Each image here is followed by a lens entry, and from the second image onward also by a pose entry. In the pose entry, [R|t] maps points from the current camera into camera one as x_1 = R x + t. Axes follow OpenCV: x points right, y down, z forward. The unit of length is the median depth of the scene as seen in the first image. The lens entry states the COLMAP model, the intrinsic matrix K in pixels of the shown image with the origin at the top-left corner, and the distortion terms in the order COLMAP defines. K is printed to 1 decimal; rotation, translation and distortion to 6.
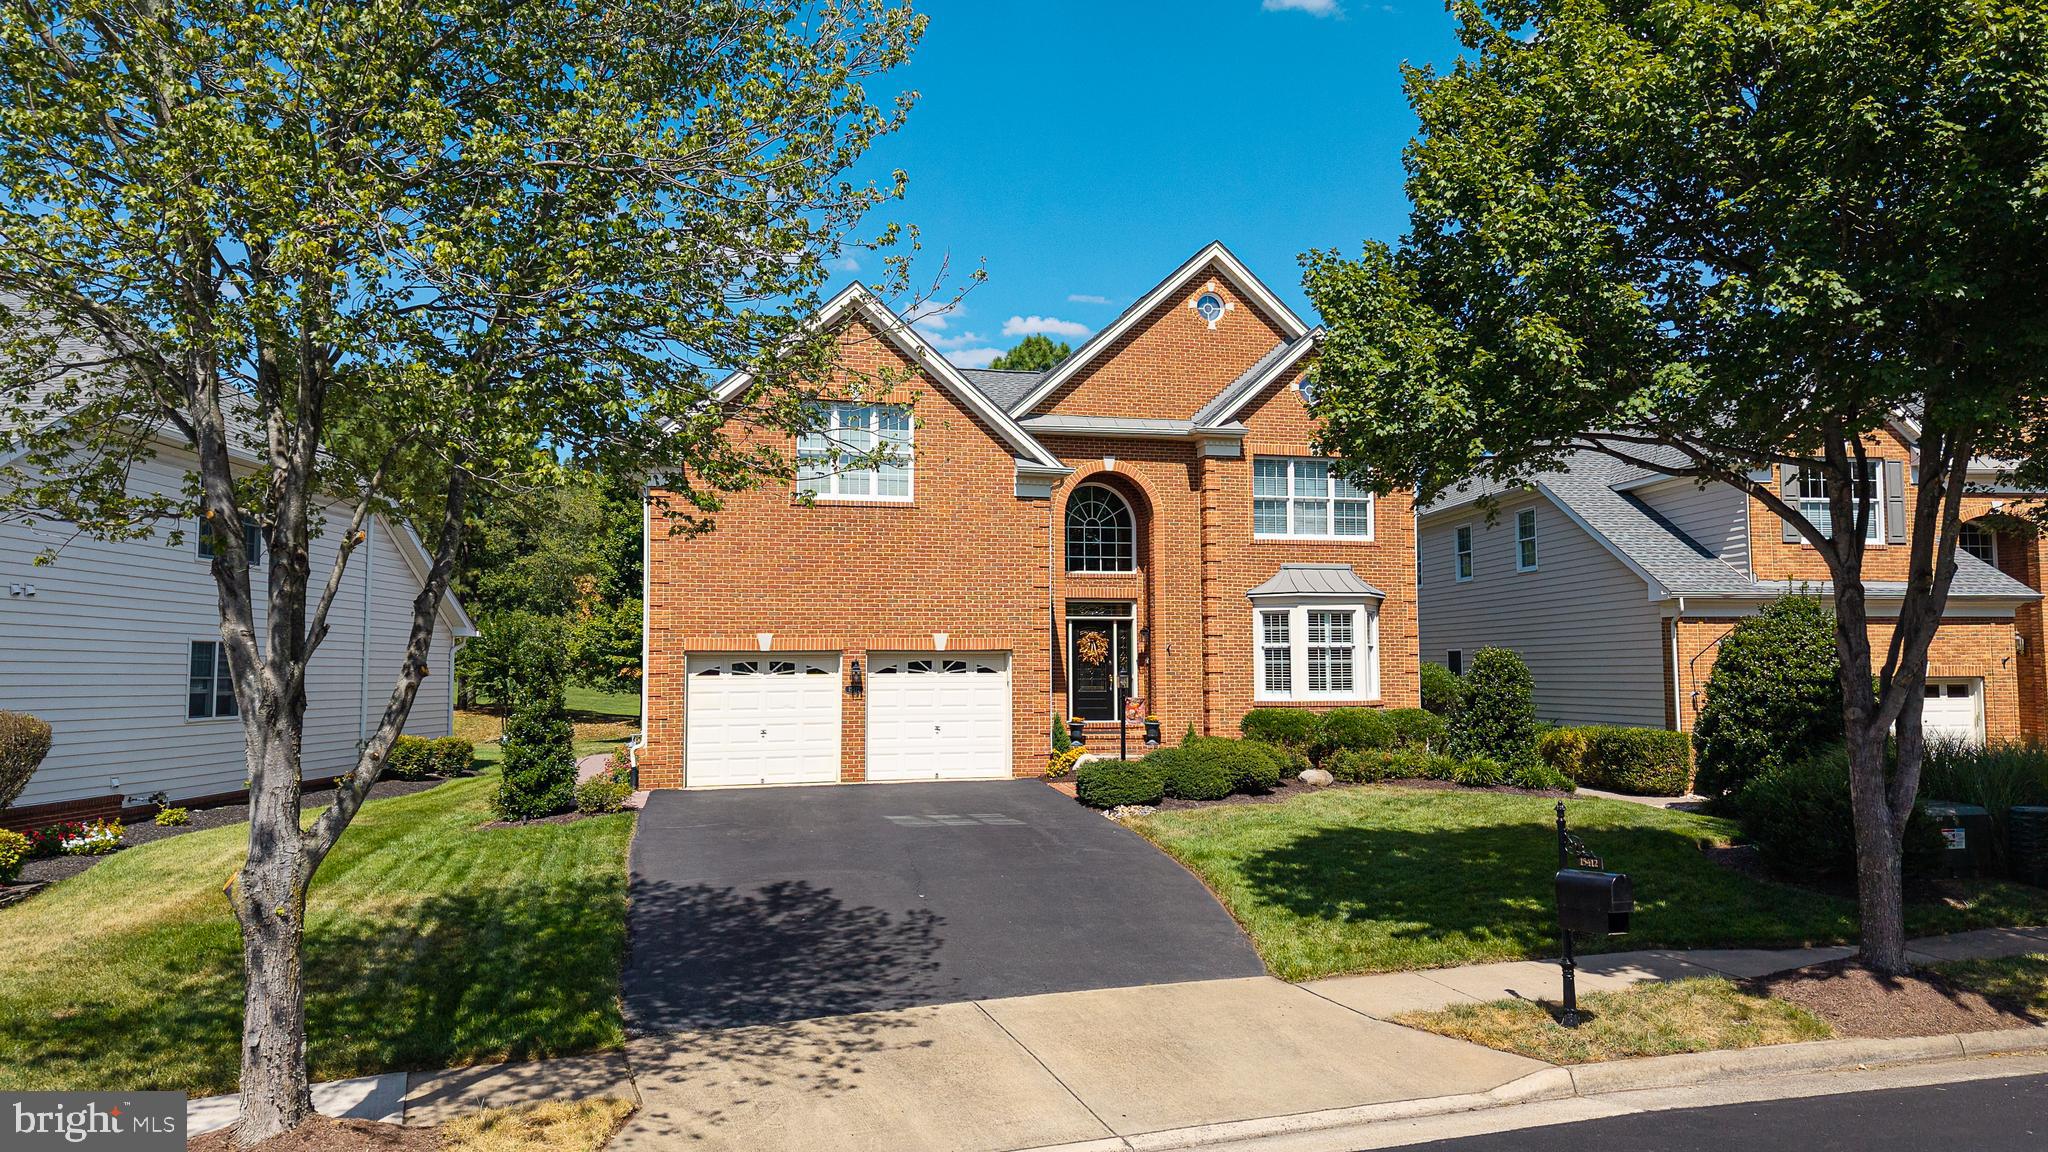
lens RADIAL K [[1381.1, 0, 1024.0], [0, 1381.1, 576.0], [0, 0, 1]] dist [0.032527, -0.065439]
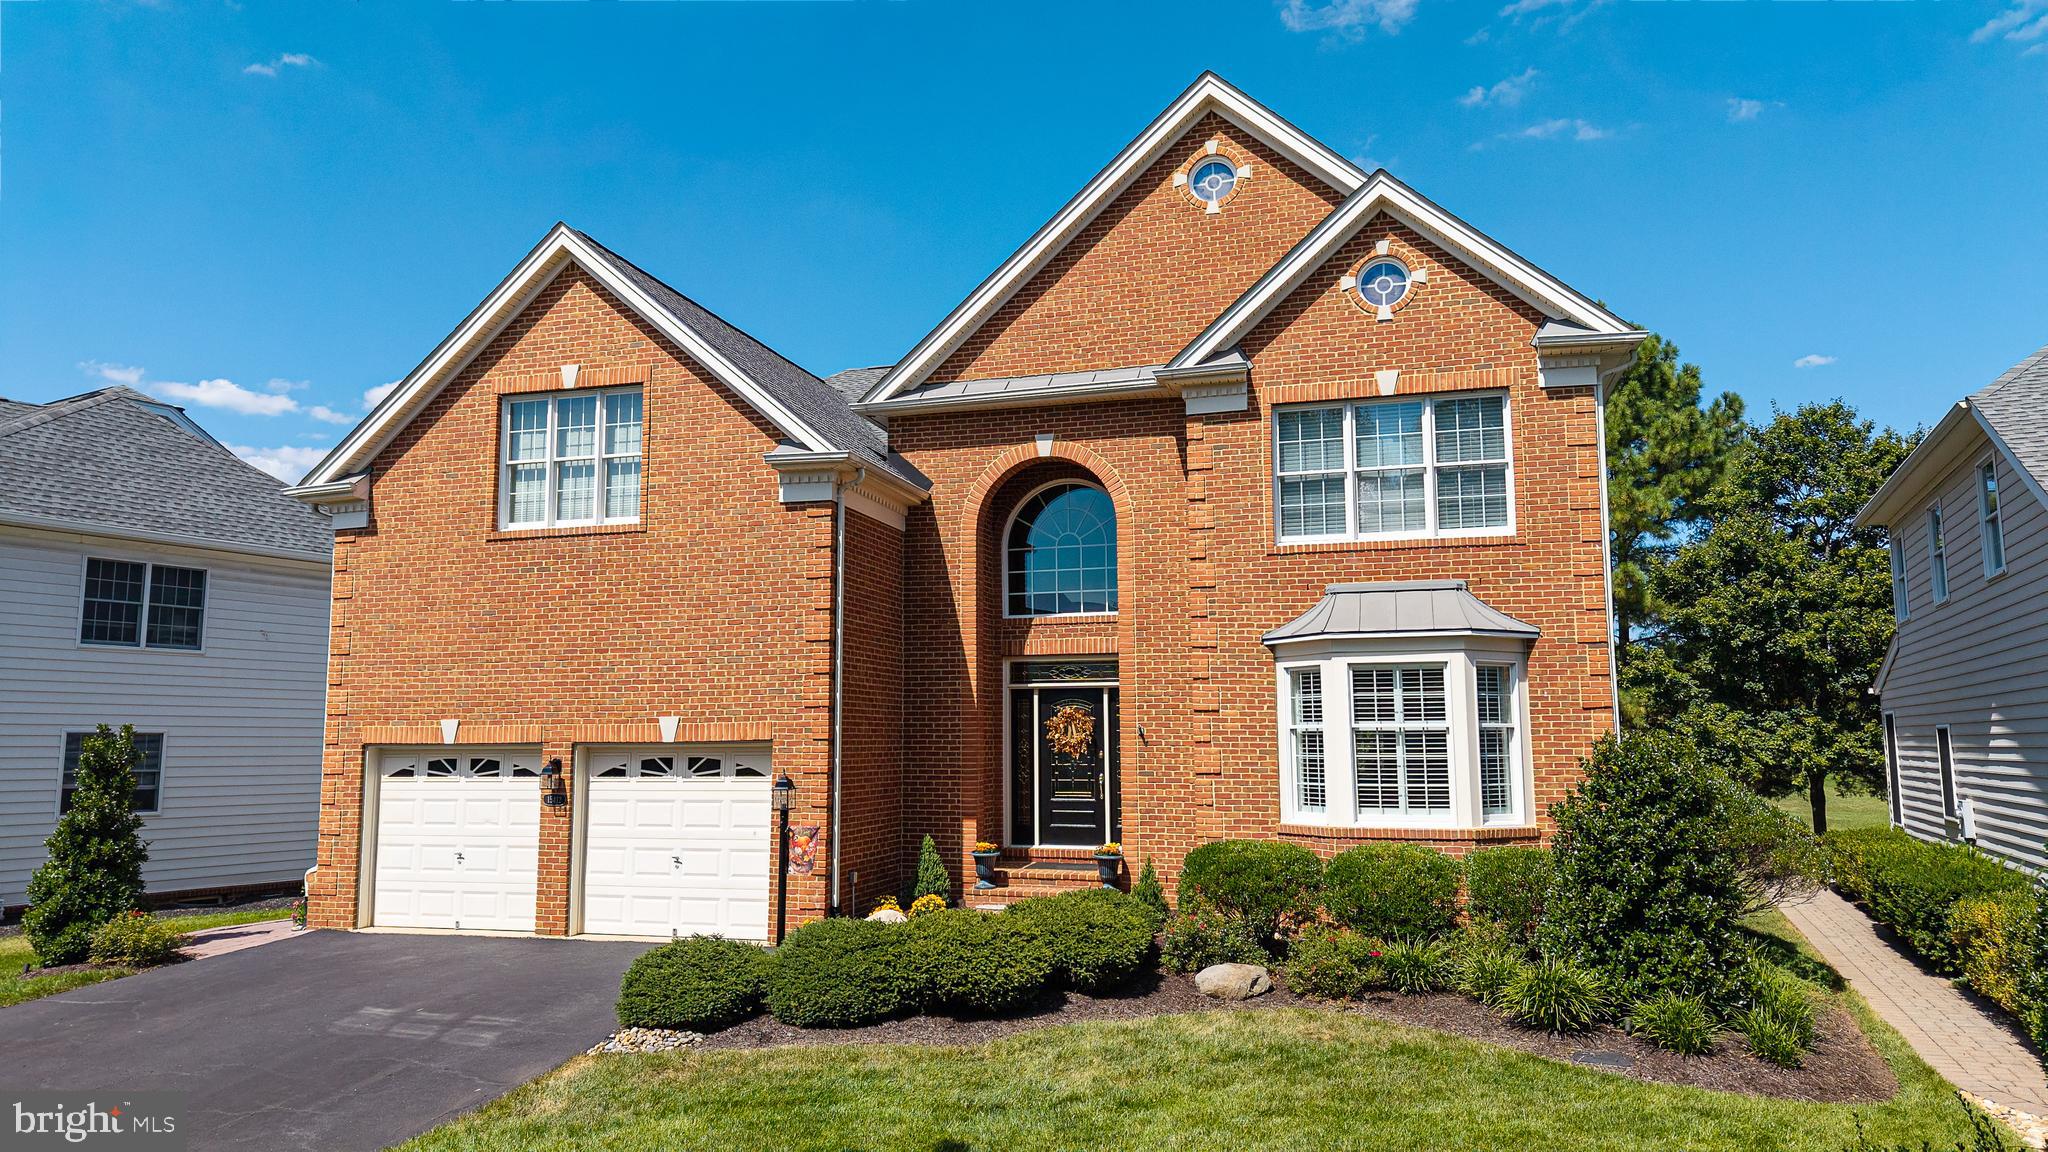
lens RADIAL K [[1381.1, 0, 1024.0], [0, 1381.1, 576.0], [0, 0, 1]] dist [0.032527, -0.065439]
pose [[0.861497, -0.061589, -0.504014, 0.374169], [0.036868, 0.997584, -0.058885, 0.016886], [0.506423, 0.032147, 0.861686, 0.441189]]
